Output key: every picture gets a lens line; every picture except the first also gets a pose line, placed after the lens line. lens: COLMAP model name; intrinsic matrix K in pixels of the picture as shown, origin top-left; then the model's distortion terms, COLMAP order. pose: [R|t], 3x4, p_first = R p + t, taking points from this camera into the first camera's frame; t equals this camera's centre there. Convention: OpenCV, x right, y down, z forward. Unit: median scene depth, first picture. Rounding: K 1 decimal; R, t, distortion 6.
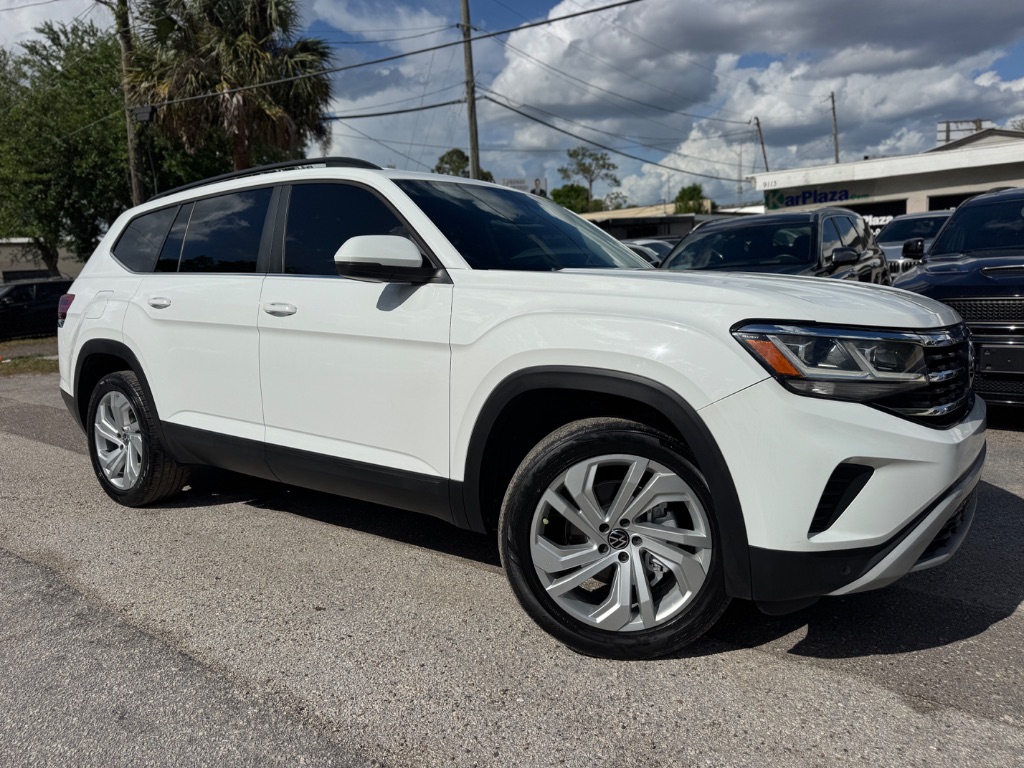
lens RADIAL K [[735.9, 0, 503.6], [0, 735.9, 389.6], [0, 0, 1]] dist [0.031084, -0.040919]
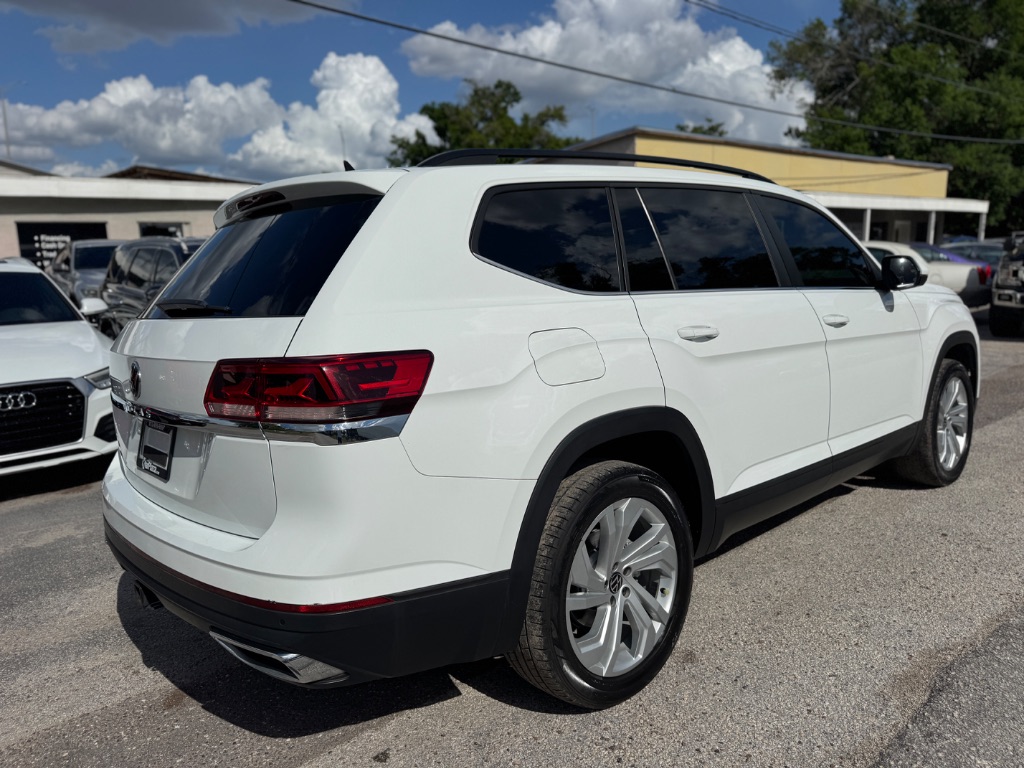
lens RADIAL K [[735.9, 0, 517.6], [0, 735.9, 387.0], [0, 0, 1]] dist [0.031084, -0.040919]
pose [[0.123739, -0.131750, 0.983530, -1.675174], [0.173184, 0.978803, 0.109329, -0.250098], [-0.977085, 0.156804, 0.143933, 1.547919]]
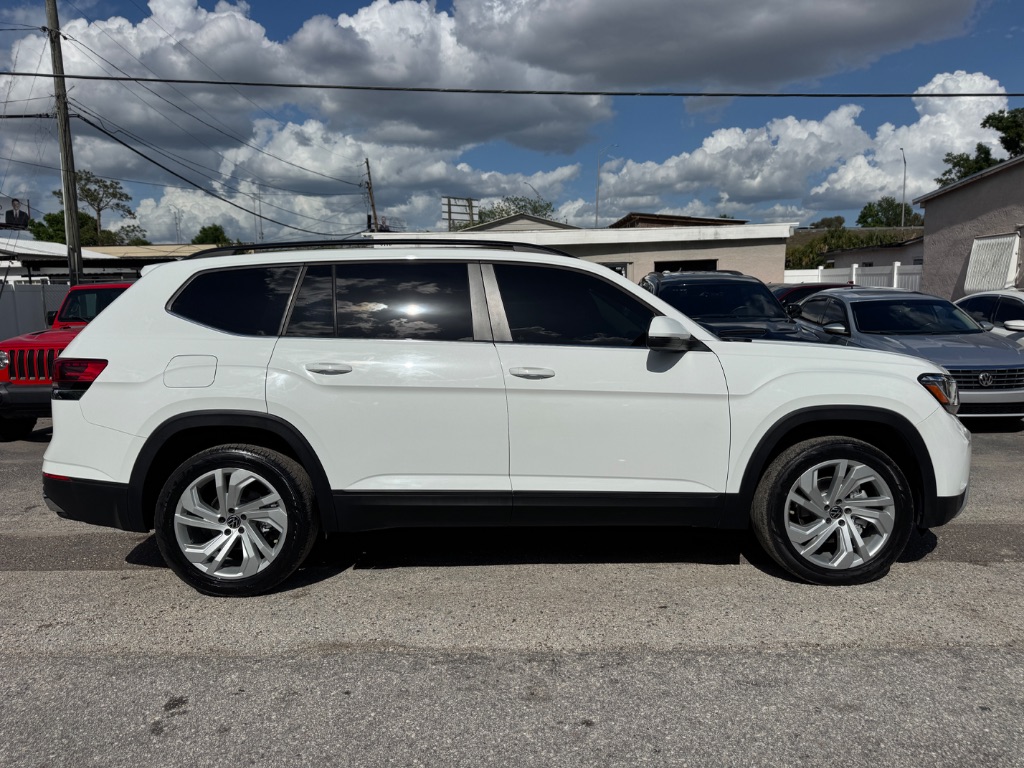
lens RADIAL K [[735.9, 0, 512.6], [0, 735.9, 400.9], [0, 0, 1]] dist [0.031084, -0.040919]
pose [[0.791002, -0.052183, 0.609585, -1.218862], [0.076973, 0.996927, -0.014539, -0.060449], [-0.606953, 0.058422, 0.792588, 0.132220]]
